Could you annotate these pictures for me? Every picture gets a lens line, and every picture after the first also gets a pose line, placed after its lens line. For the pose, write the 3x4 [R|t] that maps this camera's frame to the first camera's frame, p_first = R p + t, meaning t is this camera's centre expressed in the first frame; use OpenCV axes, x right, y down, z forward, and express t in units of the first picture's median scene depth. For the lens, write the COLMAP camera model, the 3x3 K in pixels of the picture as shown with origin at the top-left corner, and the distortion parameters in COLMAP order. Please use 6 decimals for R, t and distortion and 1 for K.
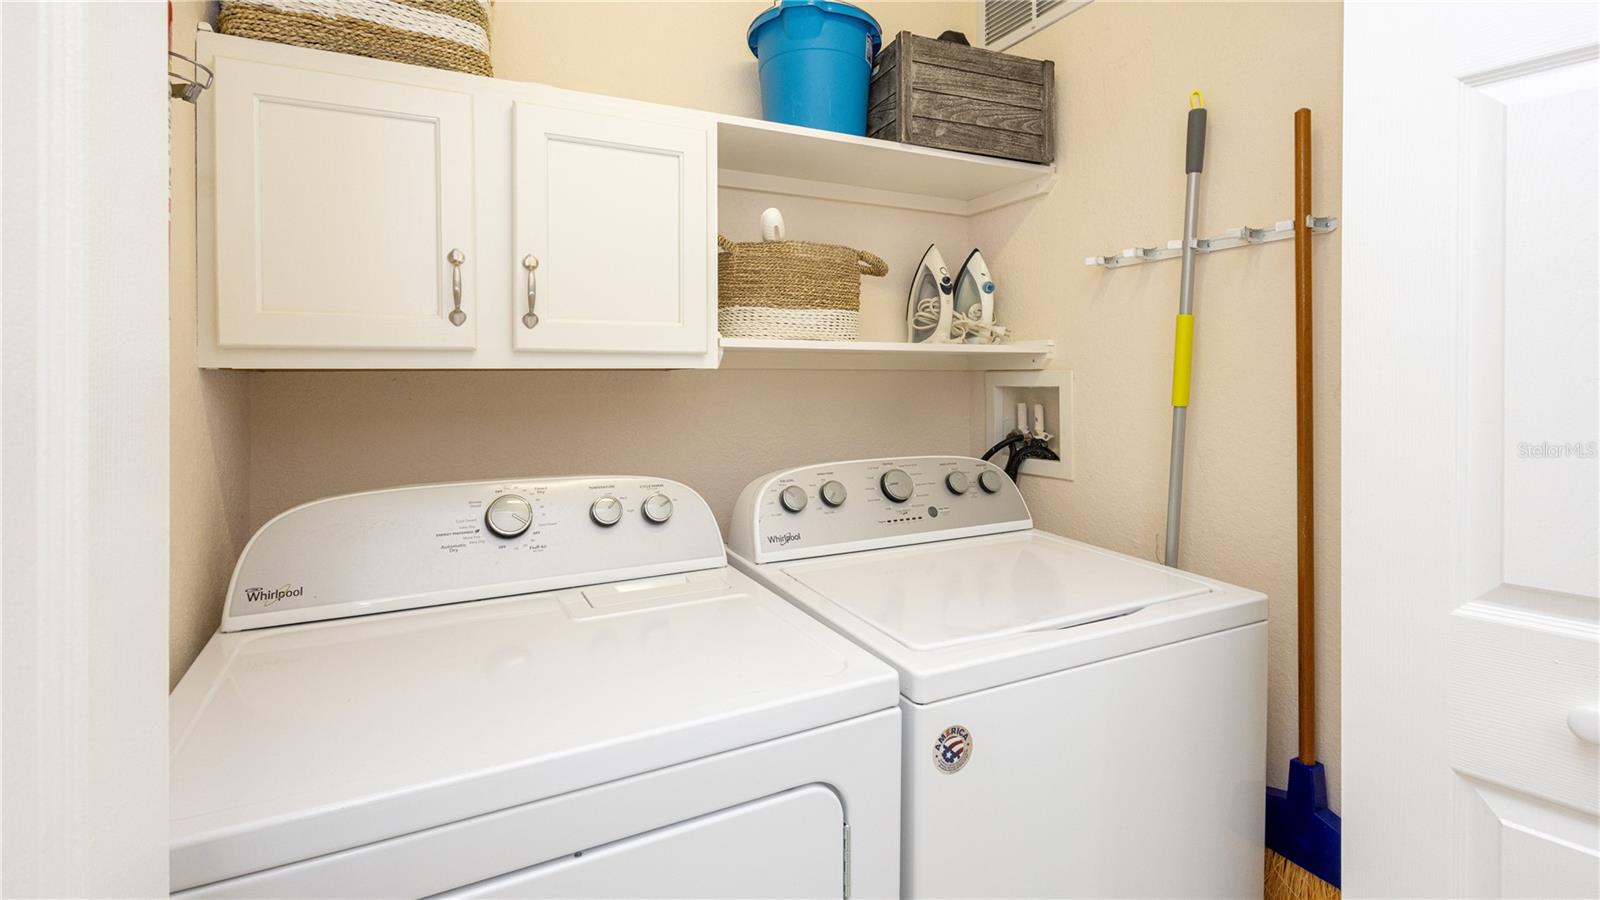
lens RADIAL K [[731.9, 0, 769.1], [0, 731.9, 380.1], [0, 0, 1]] dist [0.002379, -0.000930]
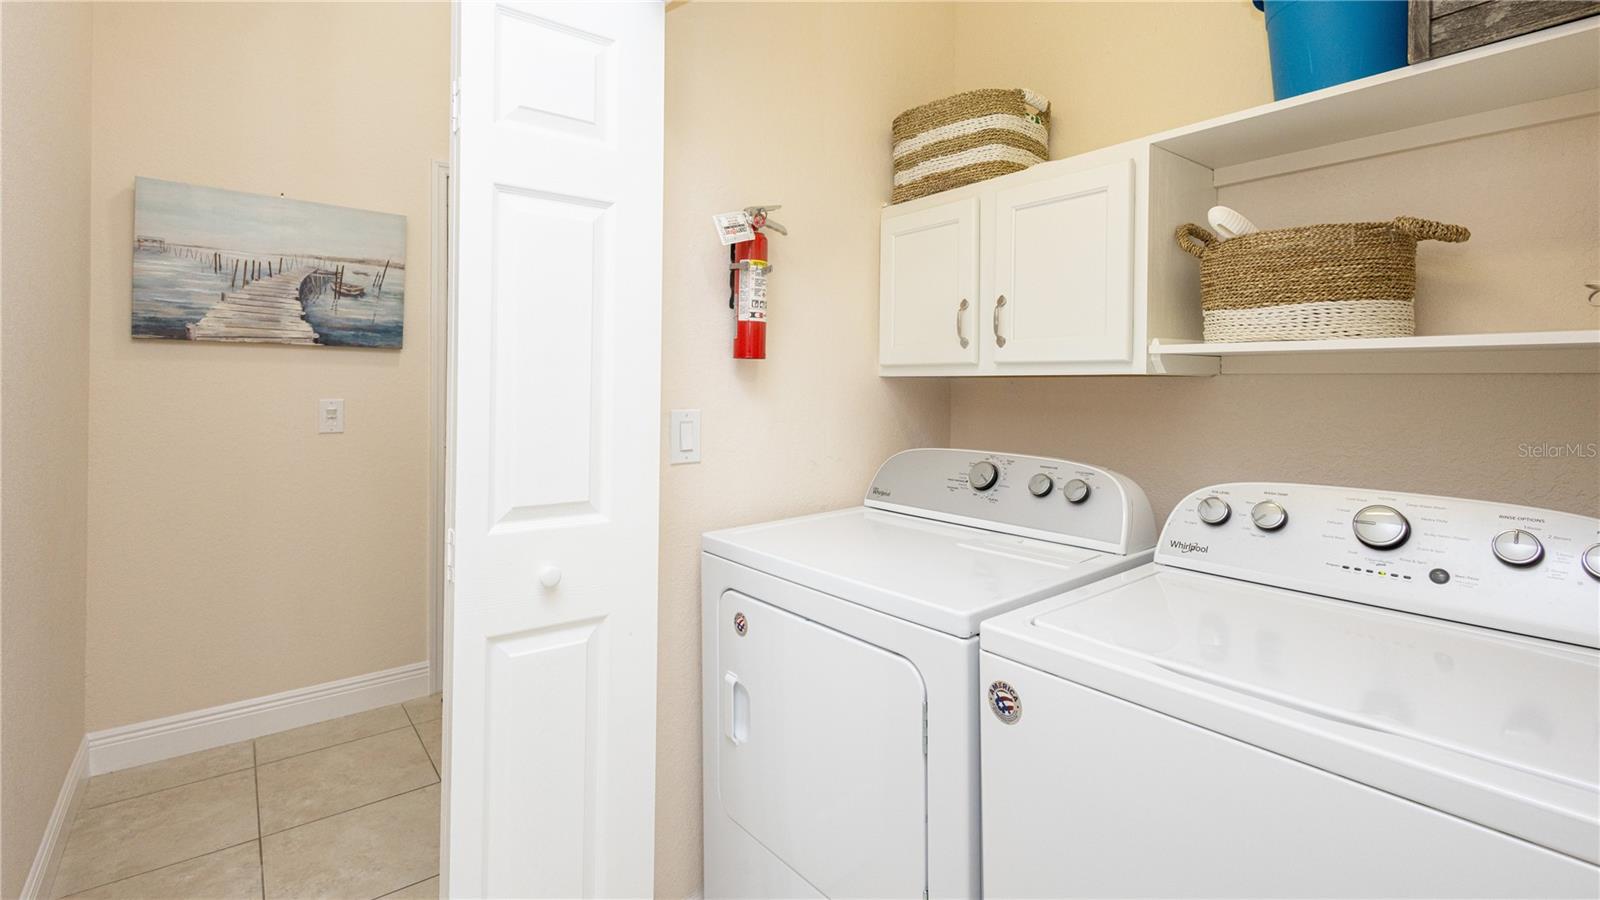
lens RADIAL K [[731.9, 0, 826.7], [0, 731.9, 381.1], [0, 0, 1]] dist [0.002379, -0.000930]
pose [[0.232389, 0.001996, -0.972621, 0.811306], [-0.008747, 0.999962, -0.000038, -0.001891], [0.972584, 0.008516, 0.232397, 0.278152]]
